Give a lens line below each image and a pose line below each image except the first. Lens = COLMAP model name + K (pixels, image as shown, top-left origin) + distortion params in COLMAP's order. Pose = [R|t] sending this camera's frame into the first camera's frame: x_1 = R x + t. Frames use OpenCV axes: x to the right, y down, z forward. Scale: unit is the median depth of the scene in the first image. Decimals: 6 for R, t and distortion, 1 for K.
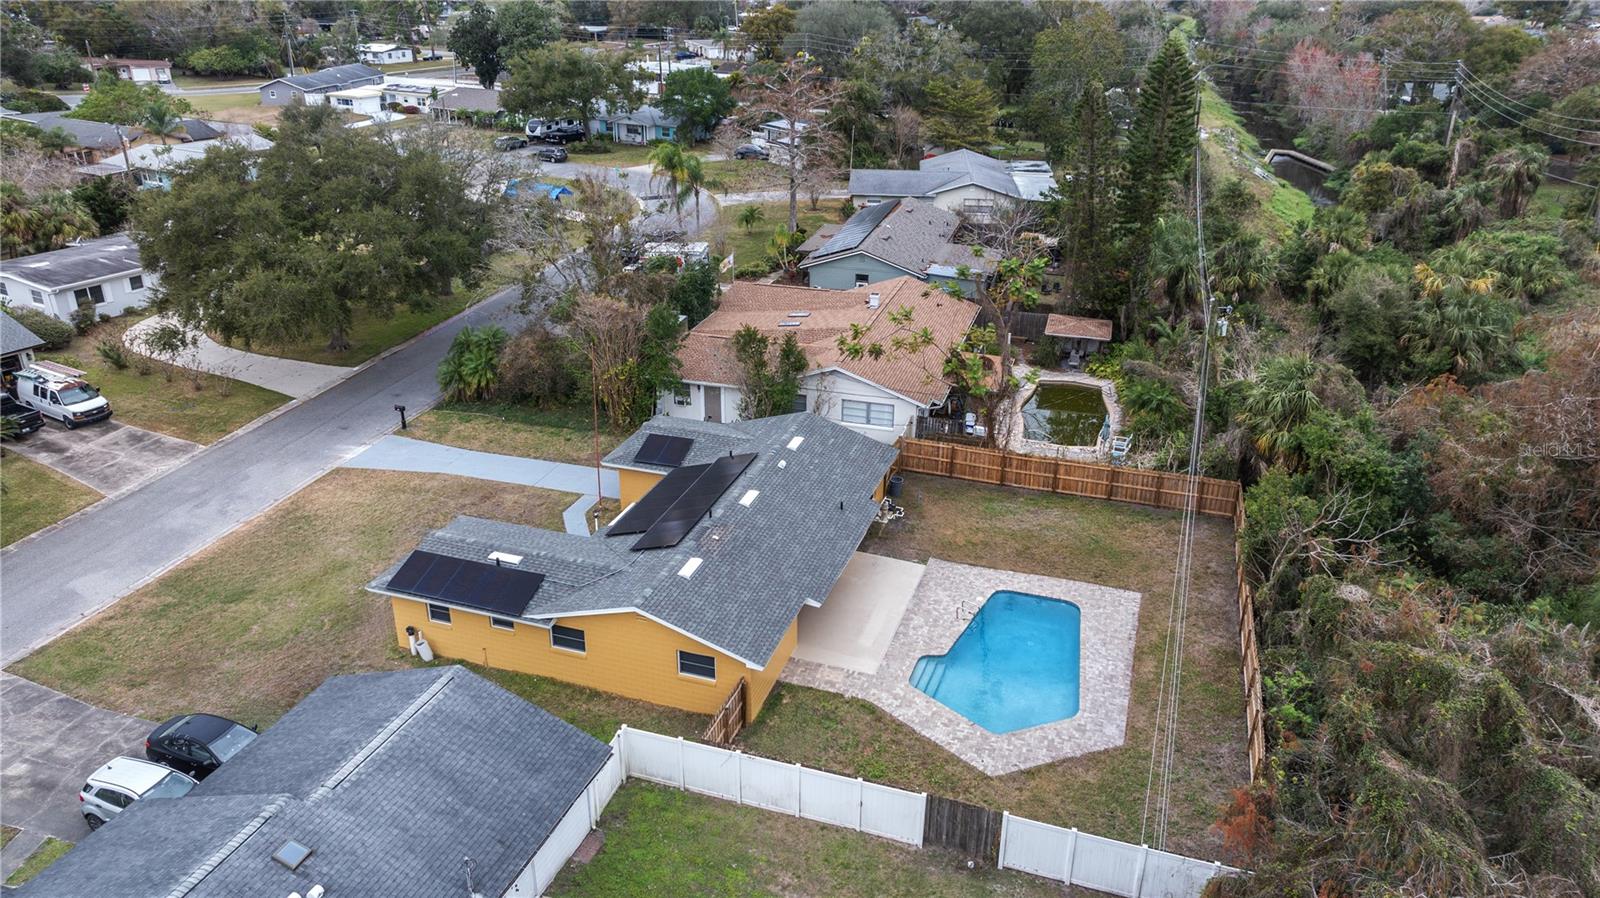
lens RADIAL K [[1139.8, 0, 800.0], [0, 1139.8, 449.0], [0, 0, 1]] dist [-0.033070, 0.003036]
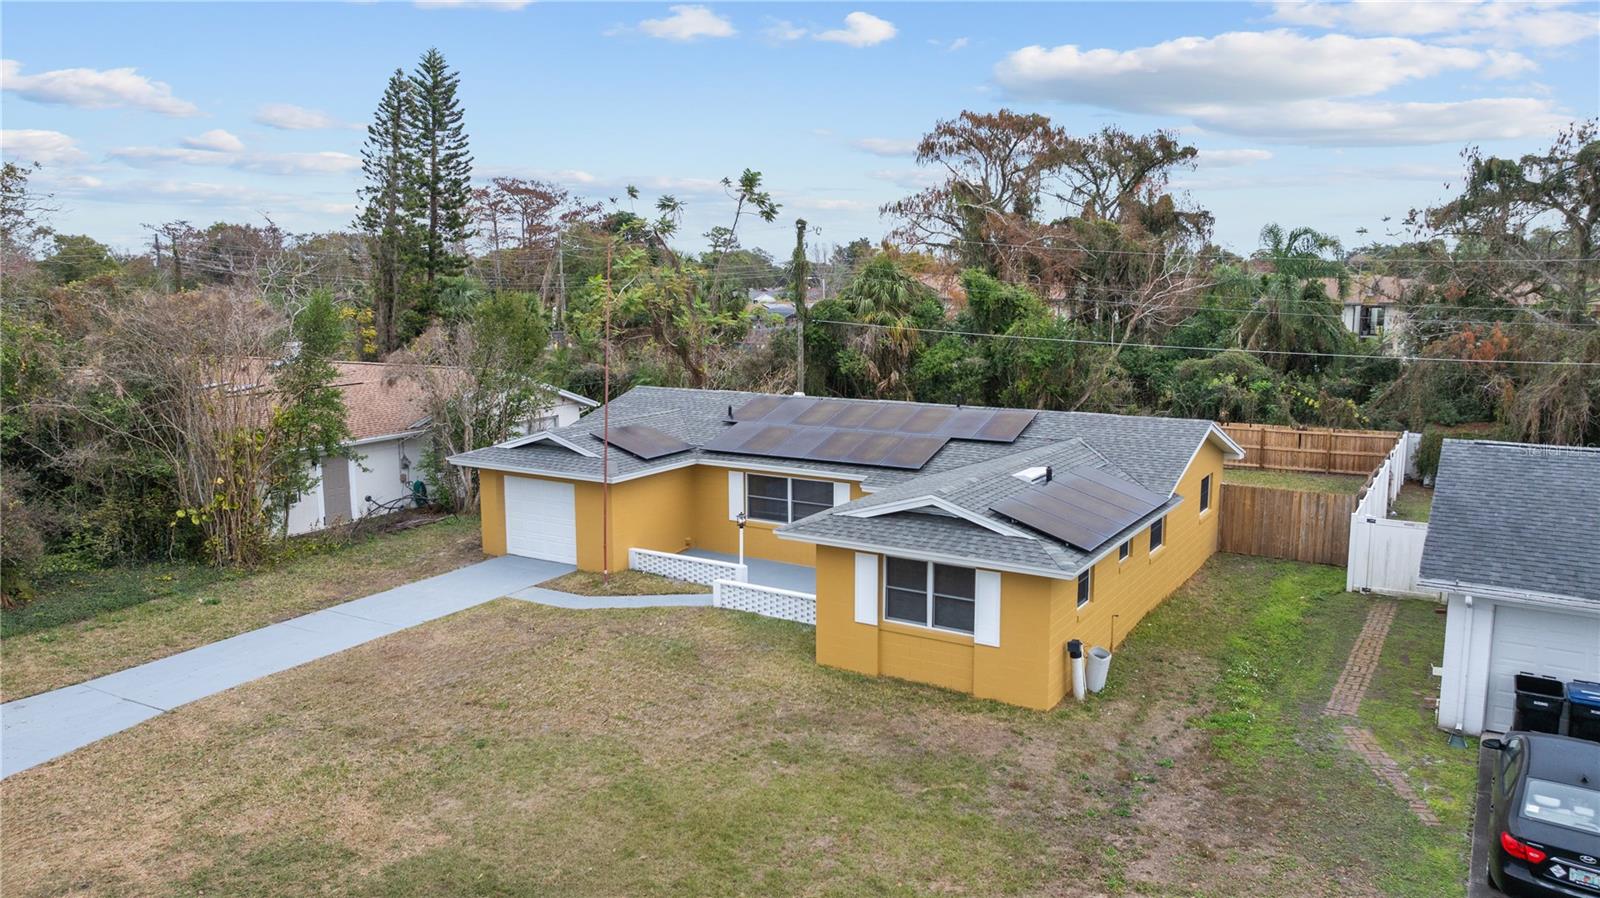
lens RADIAL K [[1139.8, 0, 800.0], [0, 1139.8, 449.0], [0, 0, 1]] dist [-0.033070, 0.003036]
pose [[0.224778, -0.156826, 0.961707, -0.843621], [0.390637, 0.918684, 0.058507, 0.002005], [-0.892680, 0.362527, 0.267762, 0.963968]]
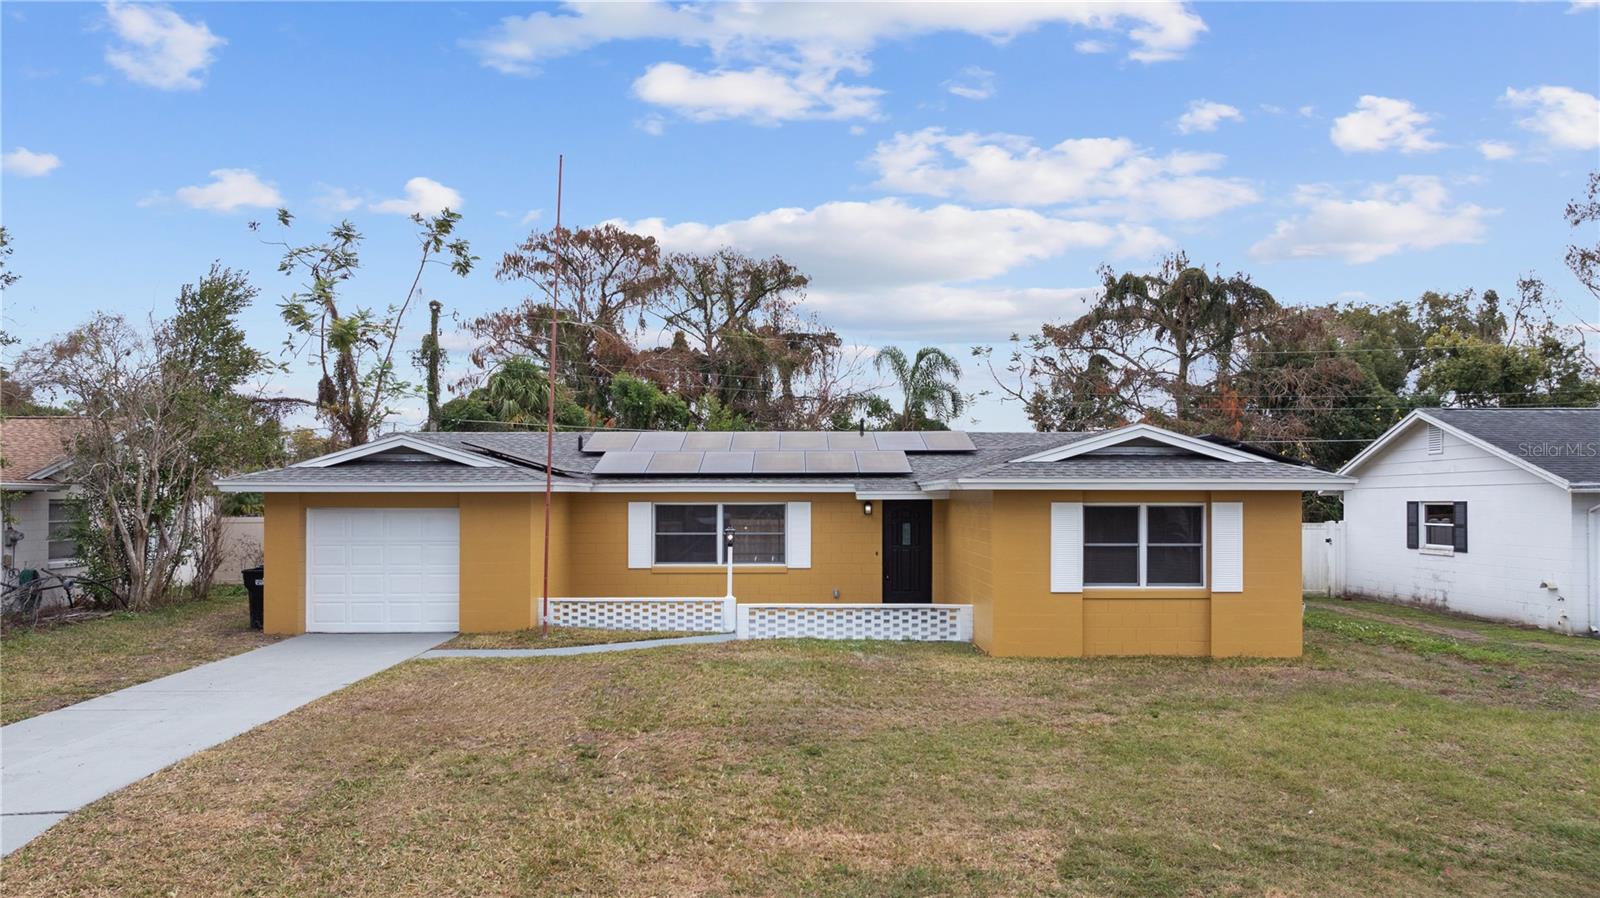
lens RADIAL K [[1151.9, 0, 800.1], [0, 1151.9, 502.2], [0, 0, 1]] dist [-0.026150, 0.001520]
pose [[-0.335353, -0.006799, 0.942068, -0.711125], [0.367794, 0.919676, 0.137562, -0.007417], [-0.867333, 0.392619, -0.305915, 1.313805]]
